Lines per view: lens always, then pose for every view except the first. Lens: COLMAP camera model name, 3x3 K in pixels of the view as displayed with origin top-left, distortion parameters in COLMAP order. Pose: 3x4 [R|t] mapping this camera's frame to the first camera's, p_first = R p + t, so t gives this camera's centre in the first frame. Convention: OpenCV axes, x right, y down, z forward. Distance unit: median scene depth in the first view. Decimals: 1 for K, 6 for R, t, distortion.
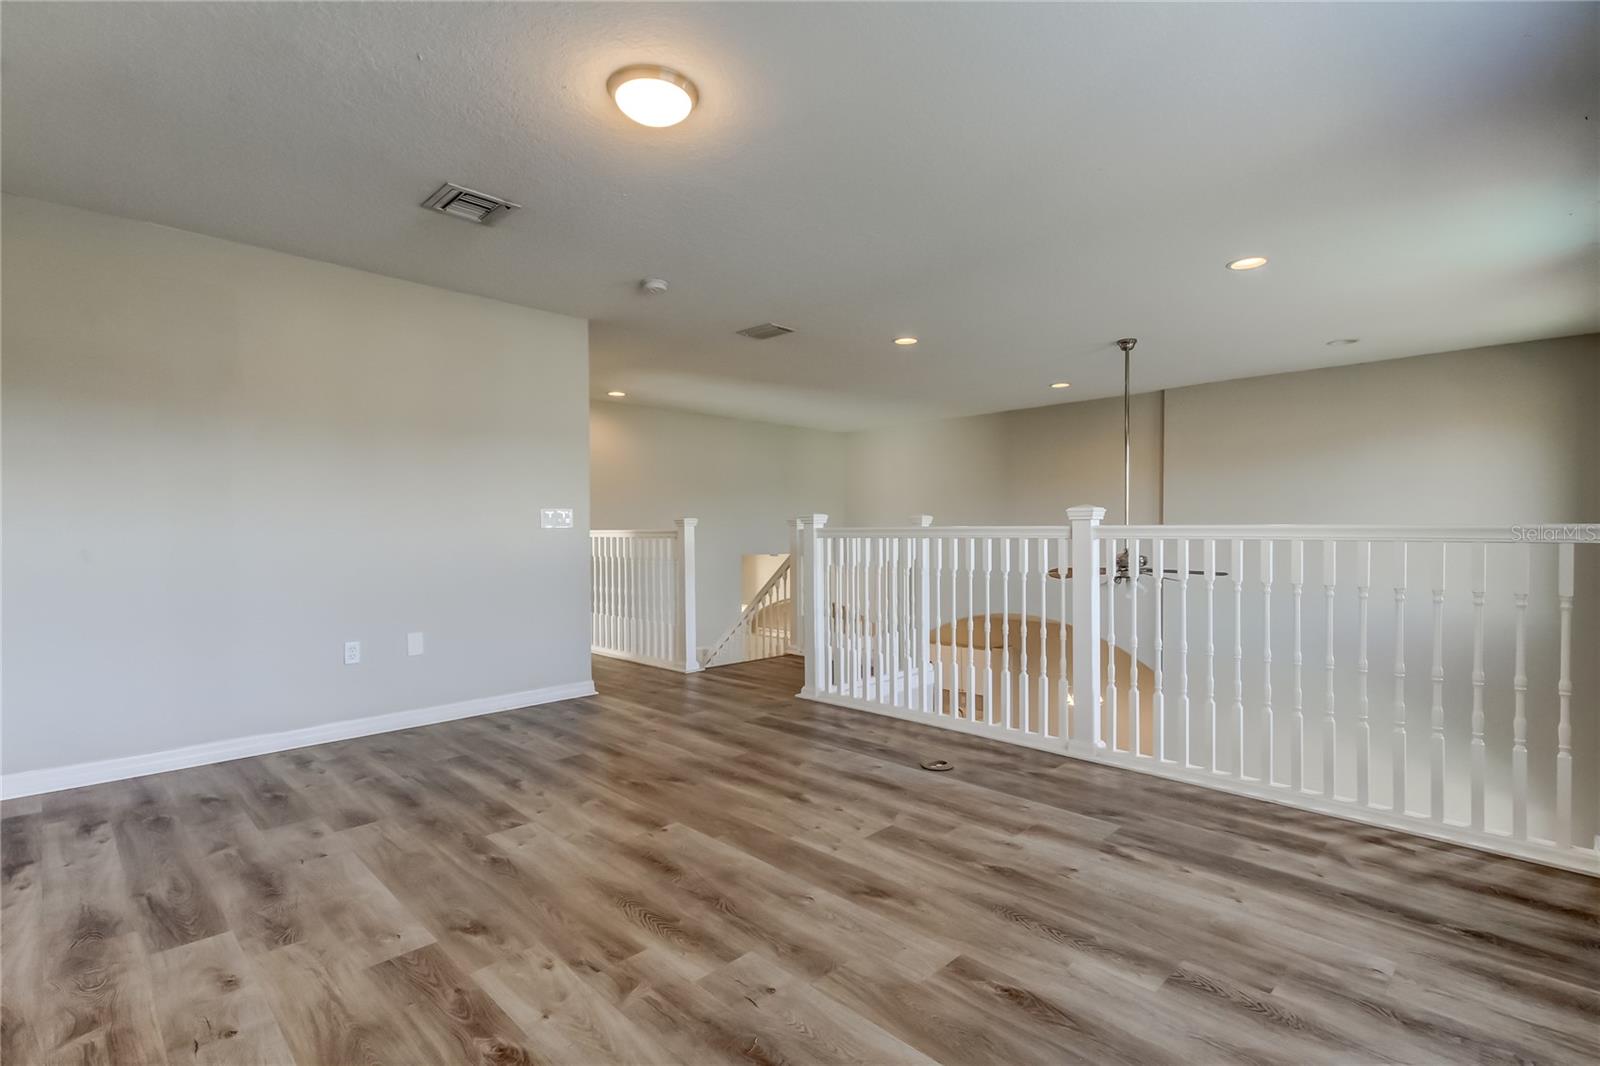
lens RADIAL K [[741.4, 0, 806.3], [0, 741.4, 548.6], [0, 0, 1]] dist [0.012409, -0.000061]
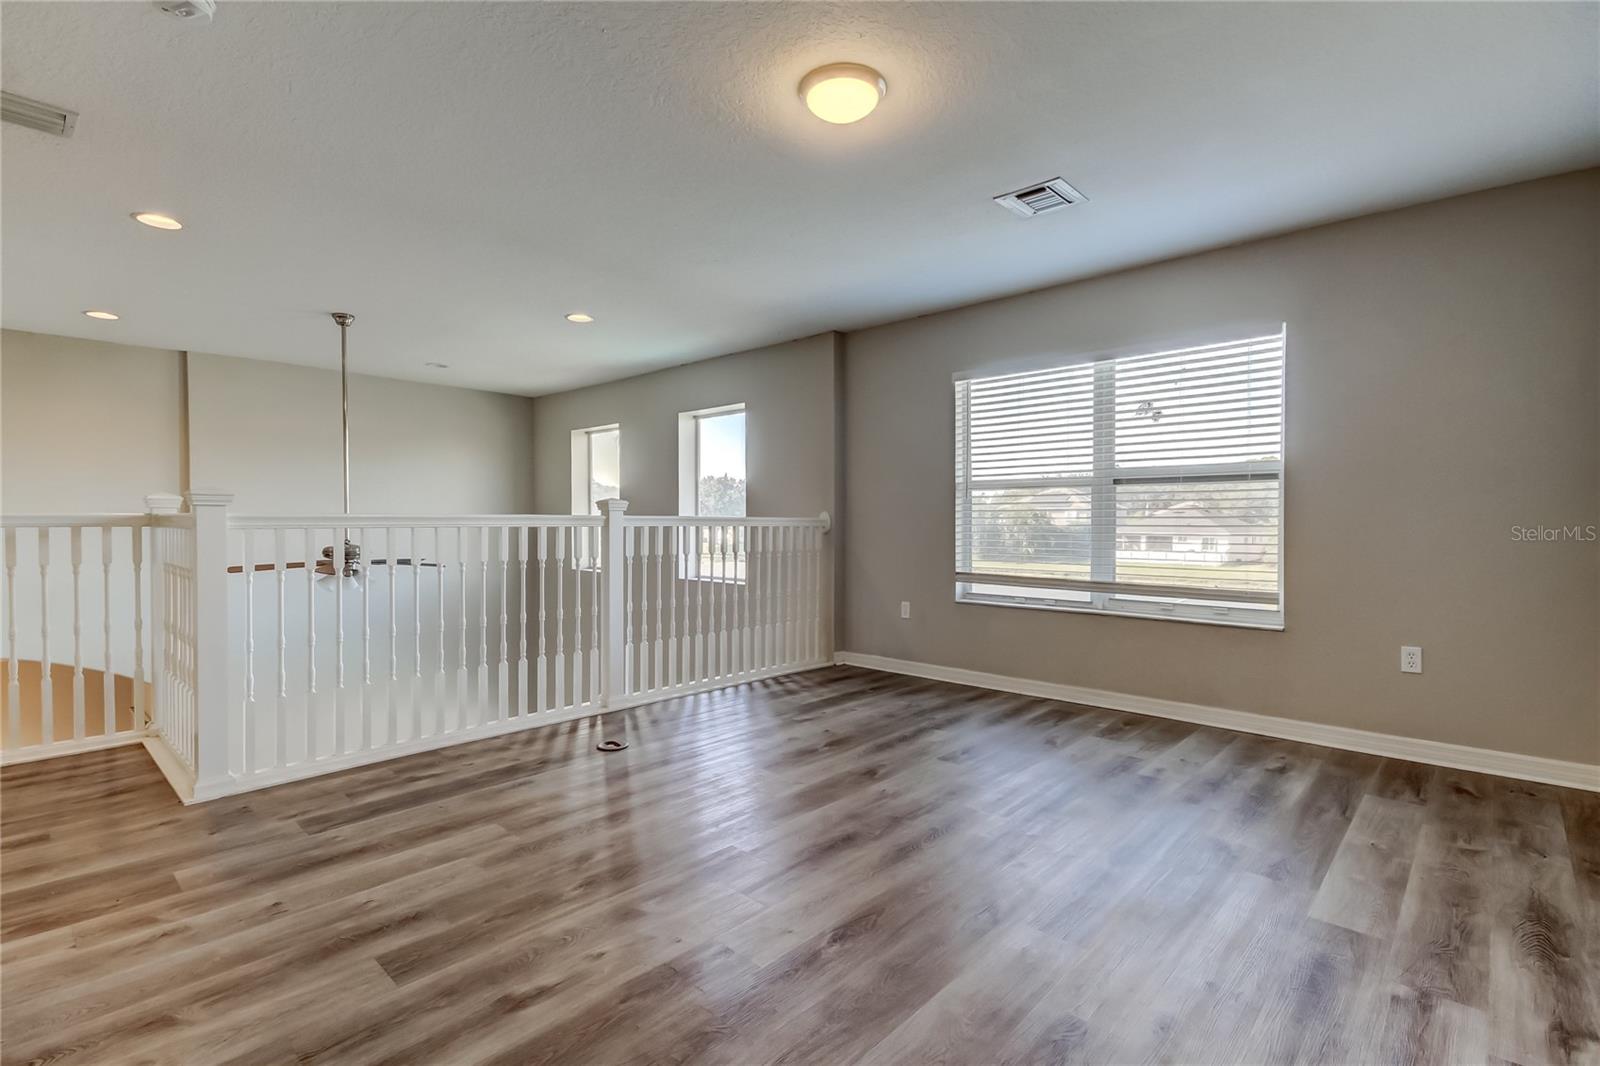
lens RADIAL K [[737.0, 0, 800.0], [0, 737.0, 533.0], [0, 0, 1]] dist [0.020795, -0.000077]
pose [[-0.029709, -0.012250, 0.999484, -0.740266], [0.020145, 0.999714, 0.012851, -0.011171], [-0.999356, 0.020516, -0.029454, 0.656925]]
